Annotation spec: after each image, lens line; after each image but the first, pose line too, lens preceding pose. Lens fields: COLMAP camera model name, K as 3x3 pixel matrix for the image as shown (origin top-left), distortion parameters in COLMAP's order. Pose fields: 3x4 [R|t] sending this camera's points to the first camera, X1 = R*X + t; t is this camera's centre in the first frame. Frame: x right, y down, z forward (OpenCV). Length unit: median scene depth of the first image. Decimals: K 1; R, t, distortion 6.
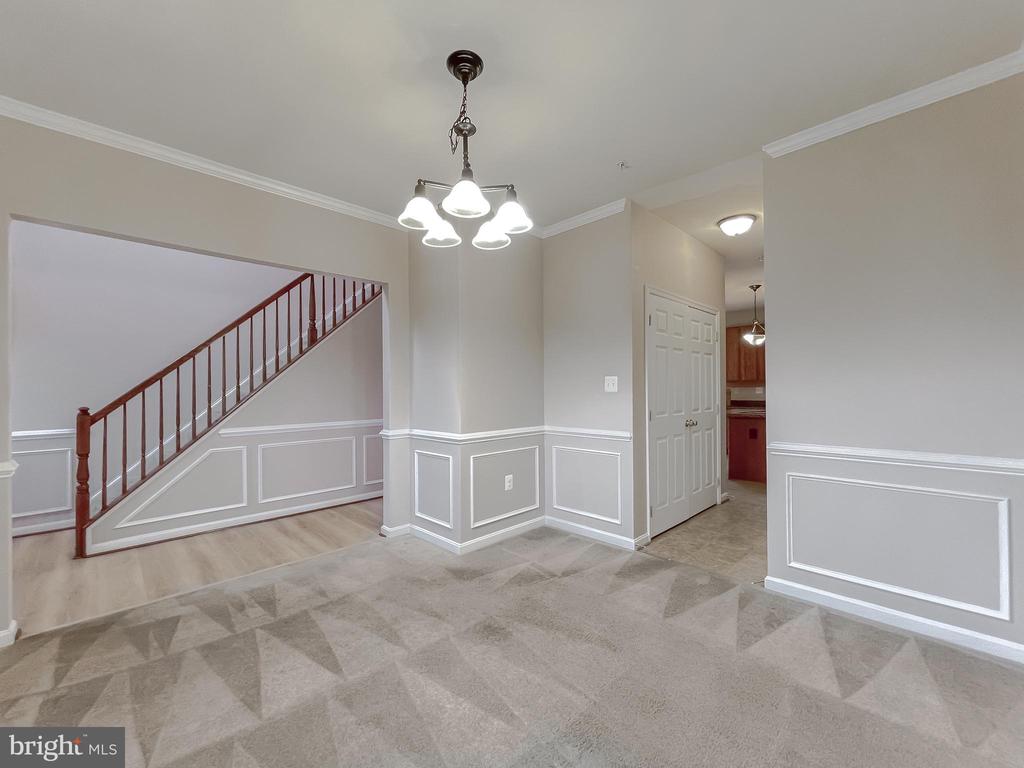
lens RADIAL K [[410.1, 0, 515.9], [0, 410.1, 386.0], [0, 0, 1]] dist [-0.001517, 0.000056]
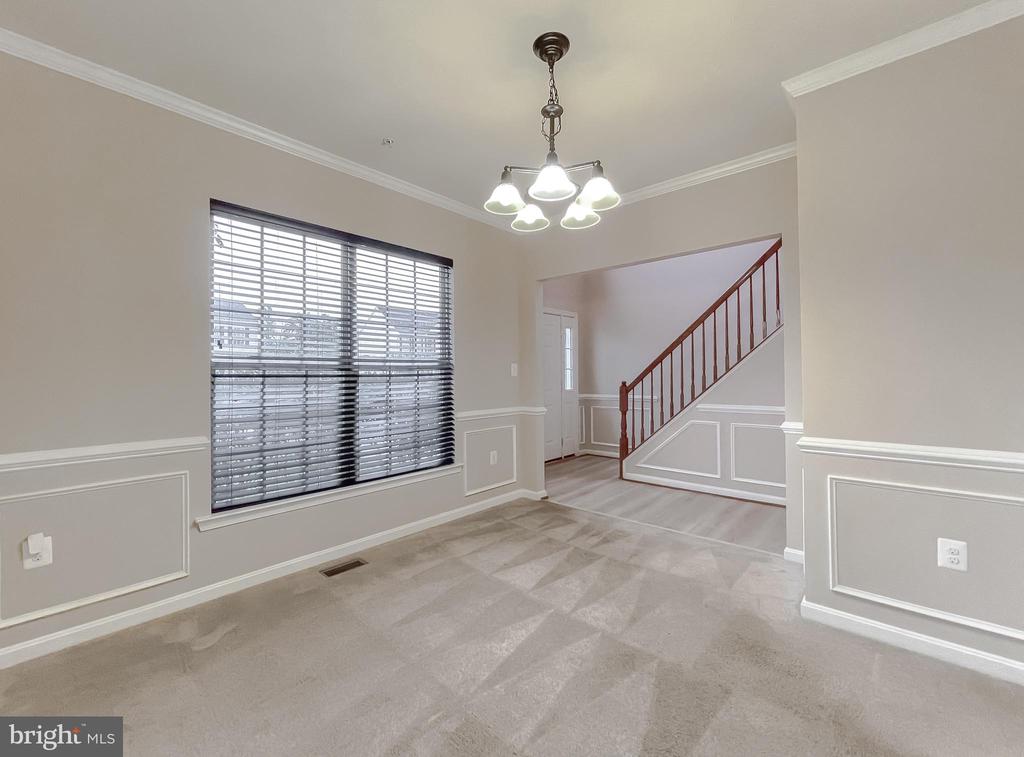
lens RADIAL K [[438.8, 0, 513.6], [0, 438.8, 373.9], [0, 0, 1]] dist [-0.002431, 0.000039]
pose [[0.065697, 0.010571, -0.997784, 0.657819], [0.015651, 0.999810, 0.011623, -0.002139], [0.997717, -0.016380, 0.065519, 0.584946]]
